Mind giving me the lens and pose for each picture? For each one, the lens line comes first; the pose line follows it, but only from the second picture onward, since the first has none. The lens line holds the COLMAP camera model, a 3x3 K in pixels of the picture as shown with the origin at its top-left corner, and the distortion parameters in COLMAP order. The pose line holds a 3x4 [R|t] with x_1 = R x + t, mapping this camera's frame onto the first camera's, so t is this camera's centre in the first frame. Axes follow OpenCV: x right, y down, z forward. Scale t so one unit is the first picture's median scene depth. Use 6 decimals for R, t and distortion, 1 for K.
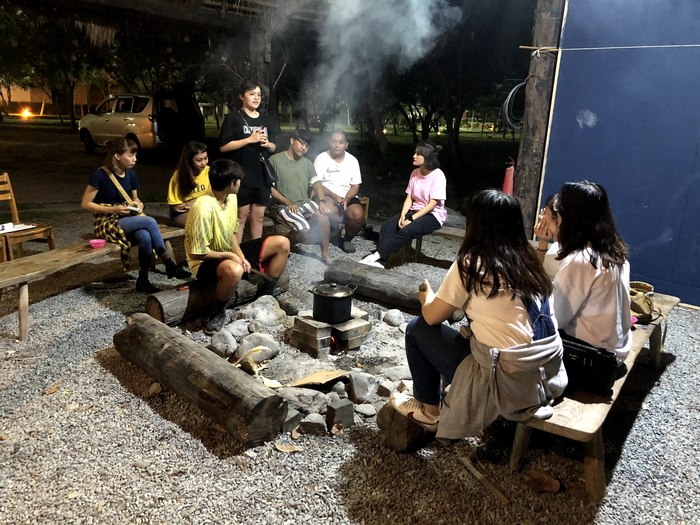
lens RADIAL K [[572.5, 0, 354.0], [0, 572.5, 261.5], [0, 0, 1]] dist [0.013195, -0.010175]
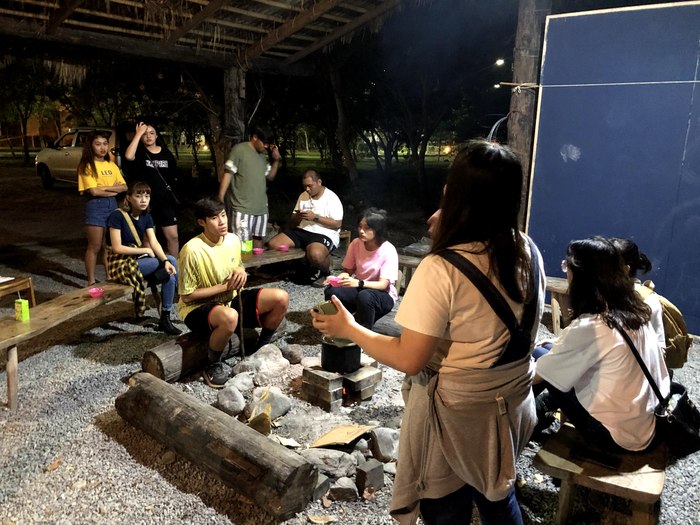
lens RADIAL K [[572.5, 0, 348.4], [0, 572.5, 255.4], [0, 0, 1]] dist [0.013195, -0.010175]
pose [[0.997023, -0.032484, 0.069931, -0.090394], [0.035729, 0.998318, -0.045657, -0.046437], [-0.068330, 0.048019, 0.996506, 0.025111]]
